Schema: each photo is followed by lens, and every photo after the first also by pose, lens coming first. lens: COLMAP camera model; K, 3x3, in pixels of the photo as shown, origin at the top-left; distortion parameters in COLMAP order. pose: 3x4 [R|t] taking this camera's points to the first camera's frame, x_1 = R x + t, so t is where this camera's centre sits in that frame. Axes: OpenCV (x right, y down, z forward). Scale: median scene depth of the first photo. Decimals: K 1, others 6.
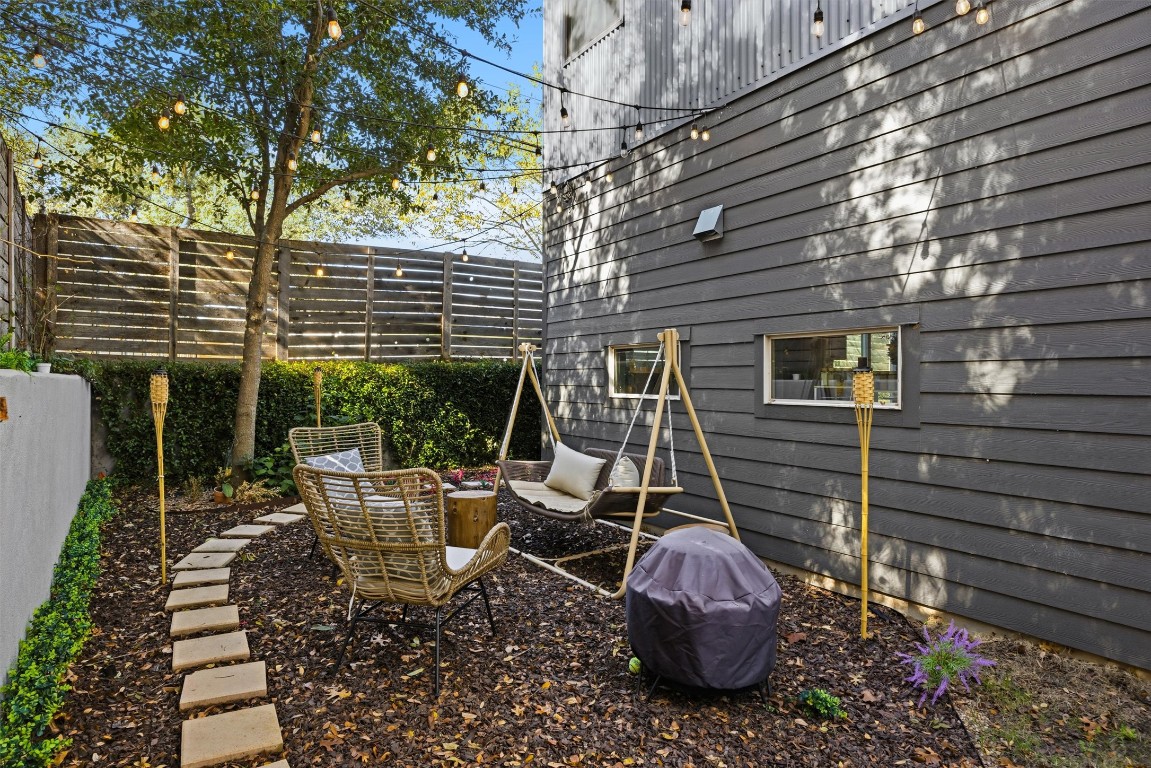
lens RADIAL K [[662.9, 0, 573.9], [0, 662.9, 380.5], [0, 0, 1]] dist [0.004598, 0.001809]
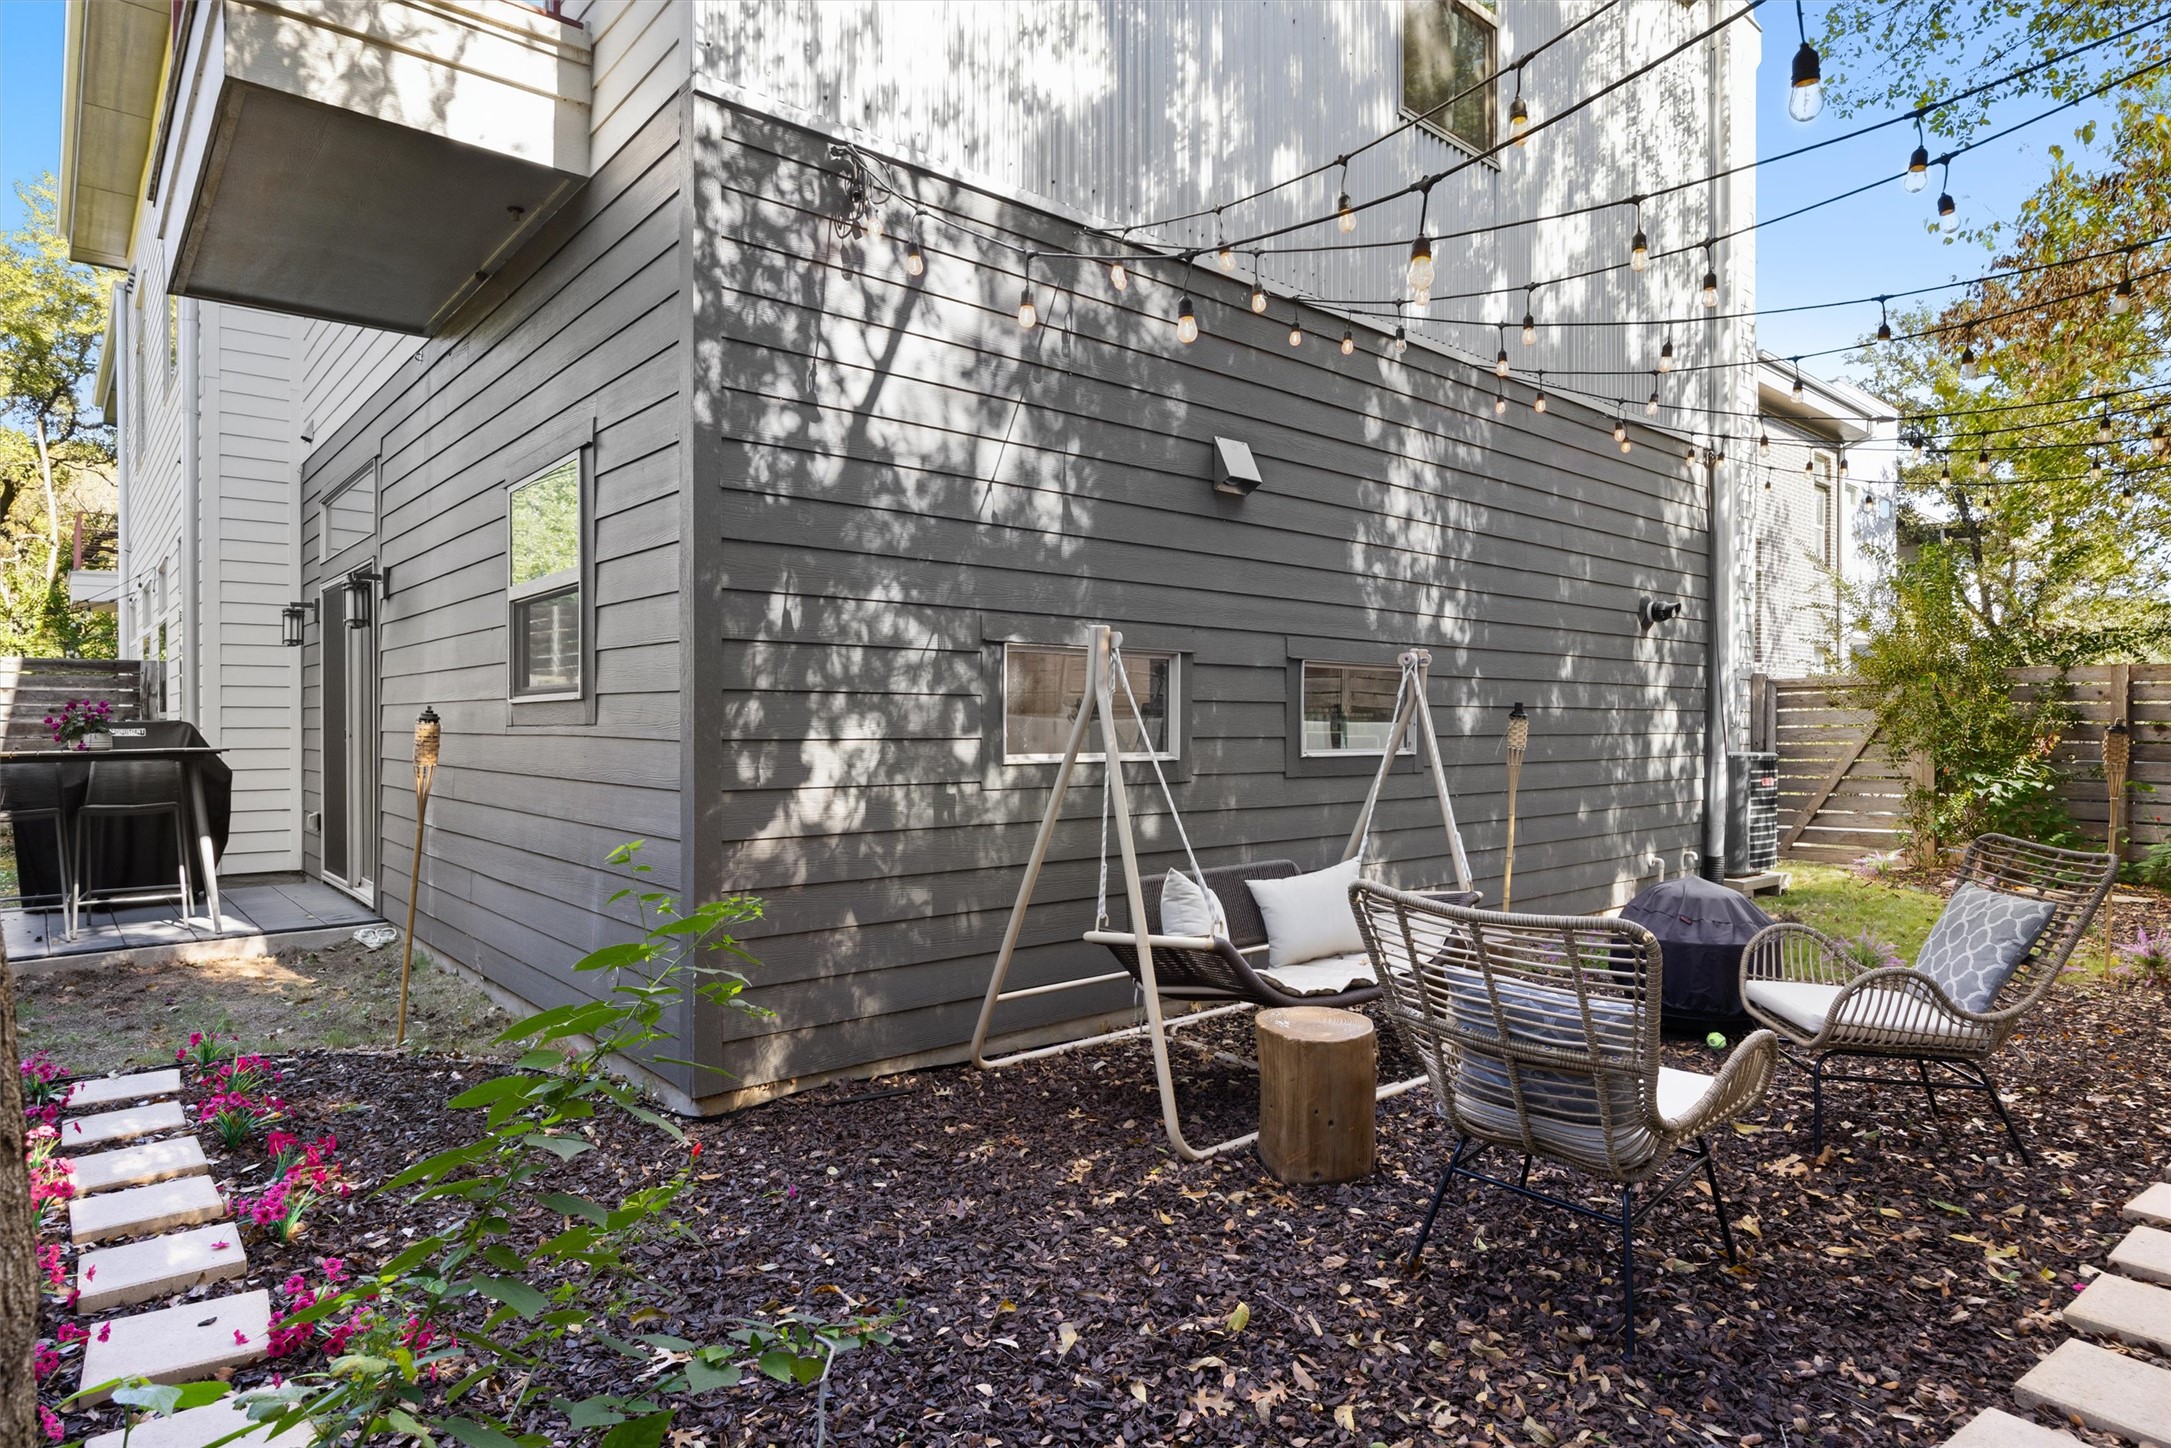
lens RADIAL K [[1200.8, 0, 1077.7], [0, 1200.8, 731.9], [0, 0, 1]] dist [0.002111, 0.000310]
pose [[-0.135189, 0.000794, 0.990820, -0.636733], [0.004143, 0.999991, -0.000236, 0.005100], [-0.990811, 0.004073, -0.135191, 0.957422]]
